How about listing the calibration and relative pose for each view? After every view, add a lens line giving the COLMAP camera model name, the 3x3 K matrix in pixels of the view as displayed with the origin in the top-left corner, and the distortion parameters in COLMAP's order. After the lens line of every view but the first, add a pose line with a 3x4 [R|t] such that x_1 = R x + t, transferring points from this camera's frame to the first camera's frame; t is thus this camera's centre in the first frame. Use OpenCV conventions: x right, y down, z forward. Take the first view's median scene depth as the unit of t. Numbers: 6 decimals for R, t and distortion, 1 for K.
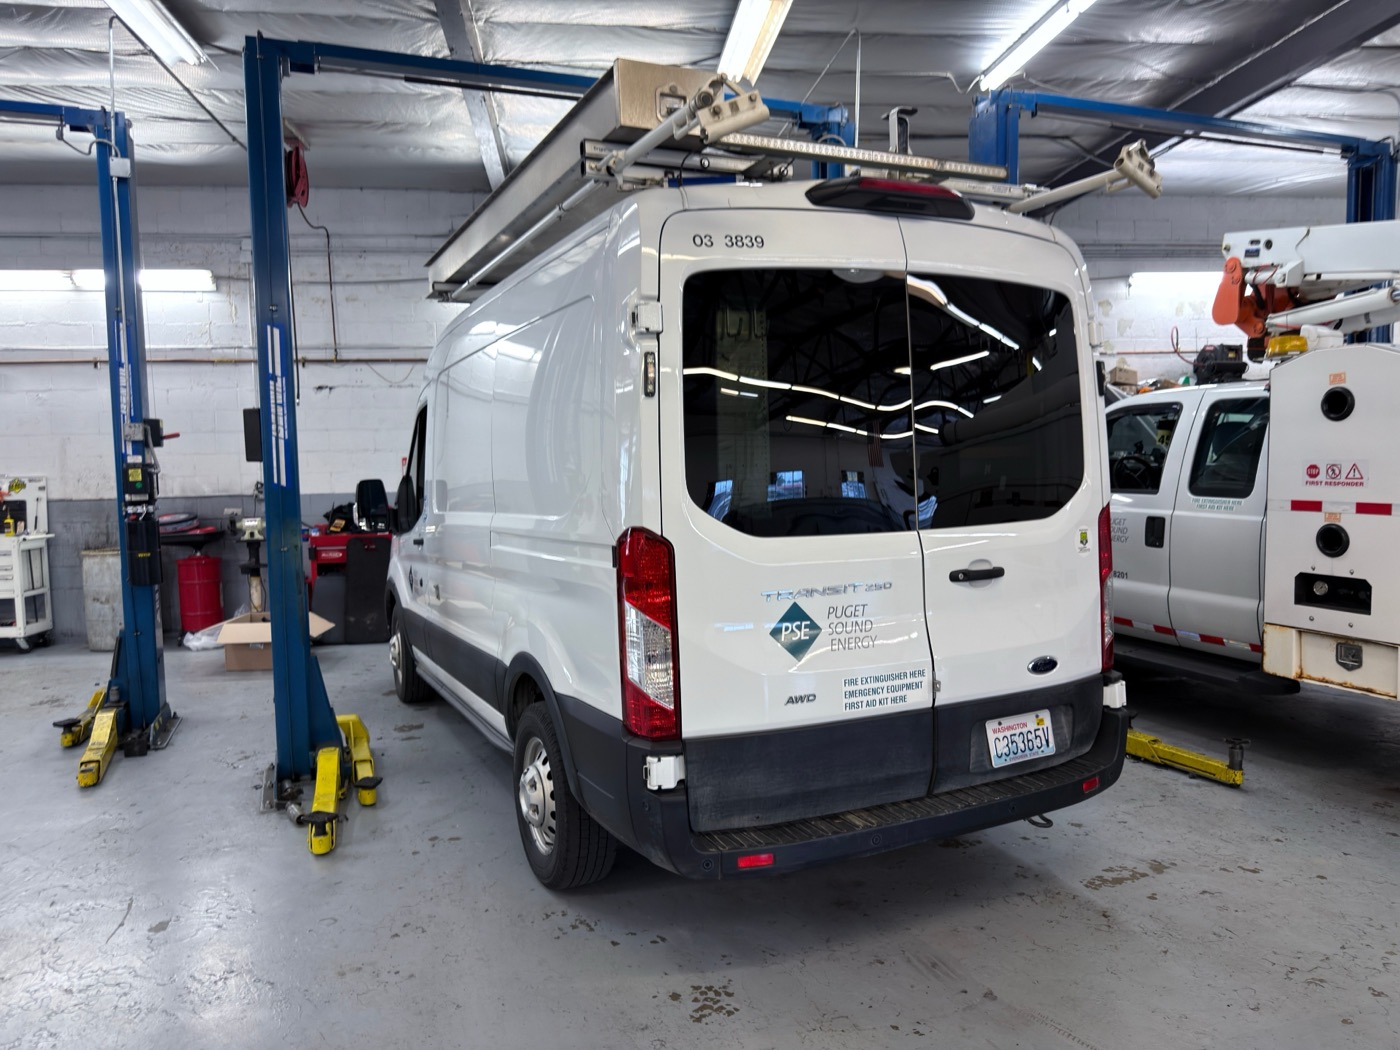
lens RADIAL K [[1007.5, 0, 699.3], [0, 1007.5, 529.0], [0, 0, 1]] dist [0.007613, -0.007495]
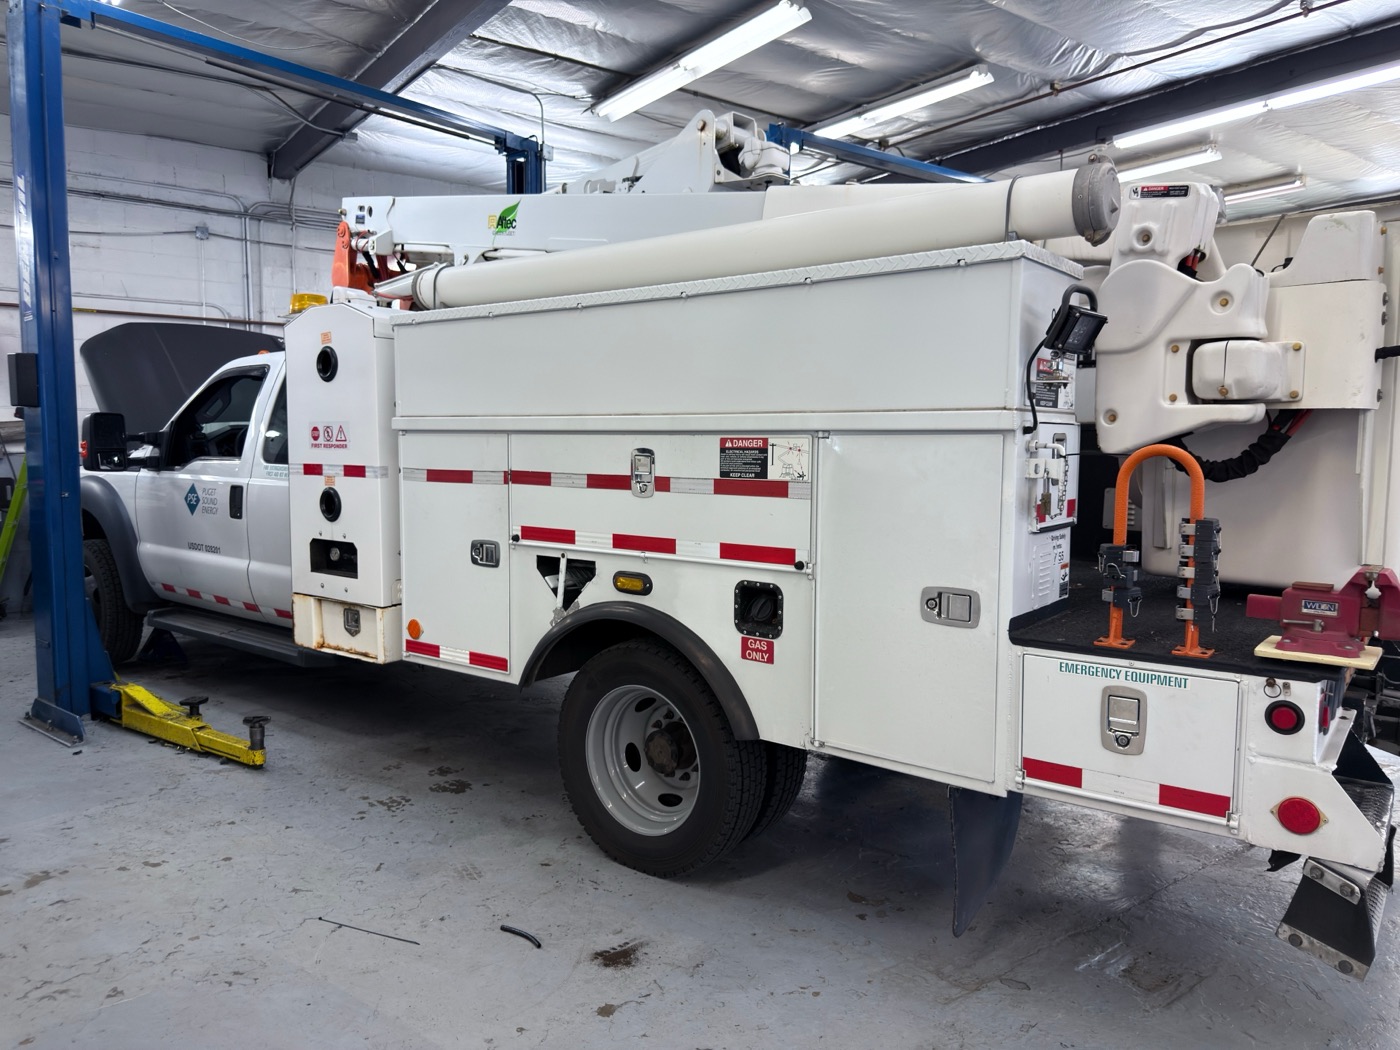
lens RADIAL K [[1007.5, 0, 696.3], [0, 1007.5, 524.3], [0, 0, 1]] dist [0.007613, -0.007495]
pose [[0.869971, -0.013150, 0.492928, 0.426733], [0.011519, 0.999914, 0.006347, 0.026785], [-0.492968, 0.000157, 0.870047, -0.022430]]
